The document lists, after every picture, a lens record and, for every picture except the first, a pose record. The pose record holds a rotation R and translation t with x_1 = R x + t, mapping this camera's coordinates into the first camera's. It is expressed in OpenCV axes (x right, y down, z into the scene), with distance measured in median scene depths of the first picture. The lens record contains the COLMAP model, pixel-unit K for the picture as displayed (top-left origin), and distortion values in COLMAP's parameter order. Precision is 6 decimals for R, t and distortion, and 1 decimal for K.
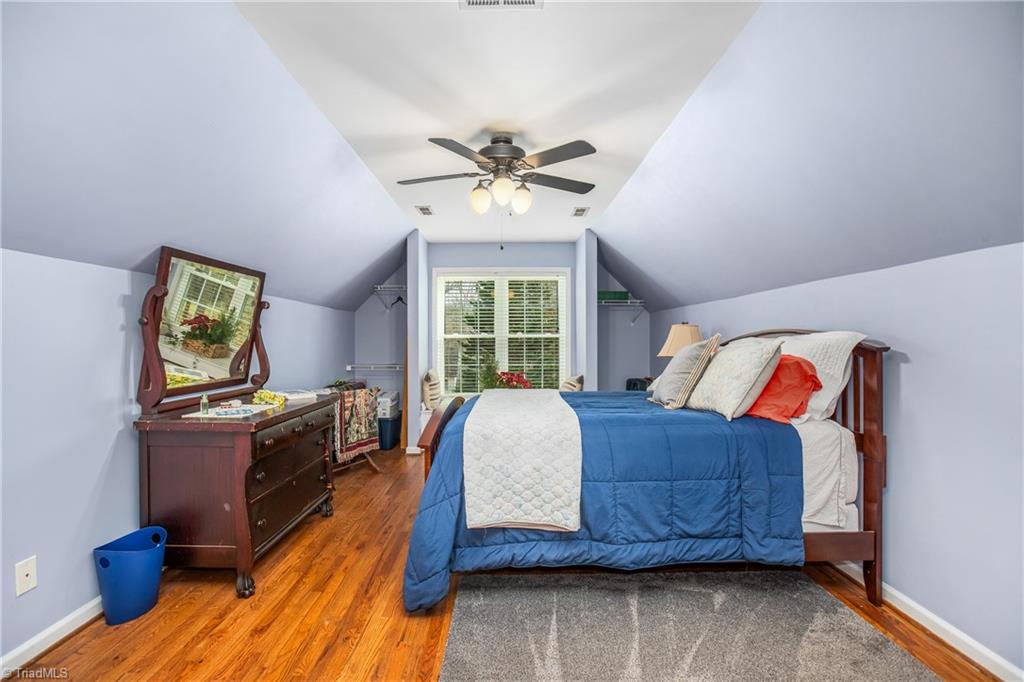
lens RADIAL K [[474.1, 0, 512.0], [0, 474.1, 341.0], [0, 0, 1]] dist [-0.032108, -0.000135]
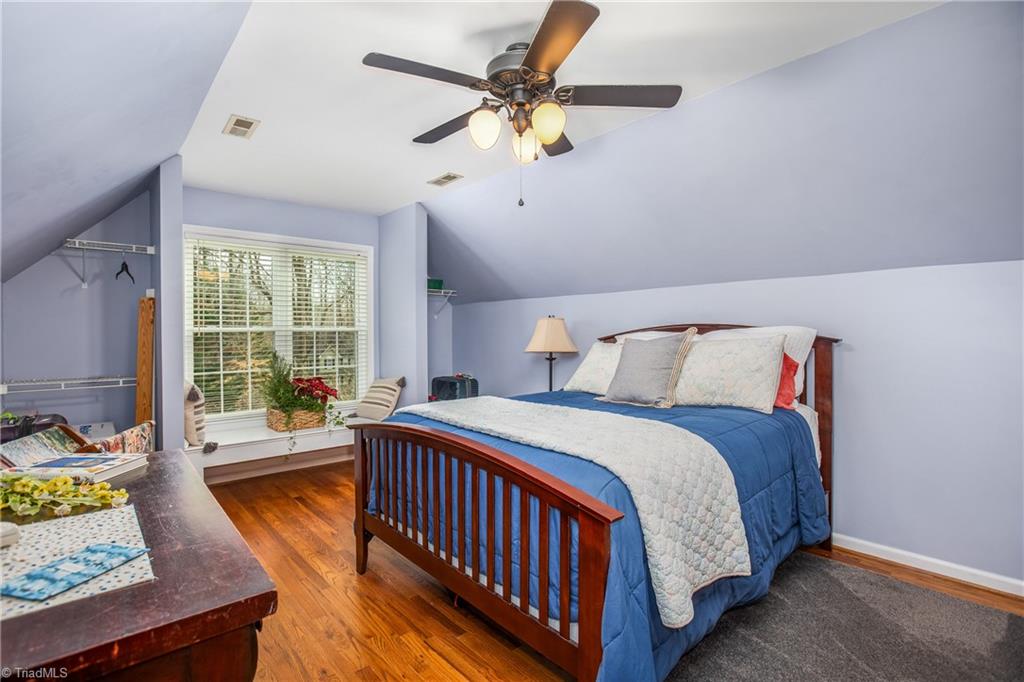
lens RADIAL K [[474.1, 0, 512.0], [0, 474.1, 341.0], [0, 0, 1]] dist [-0.032108, -0.000135]
pose [[0.759443, -0.015401, 0.650392, -0.262305], [0.005794, 0.999840, 0.016912, -0.003377], [-0.650549, -0.009075, 0.759410, 0.254674]]
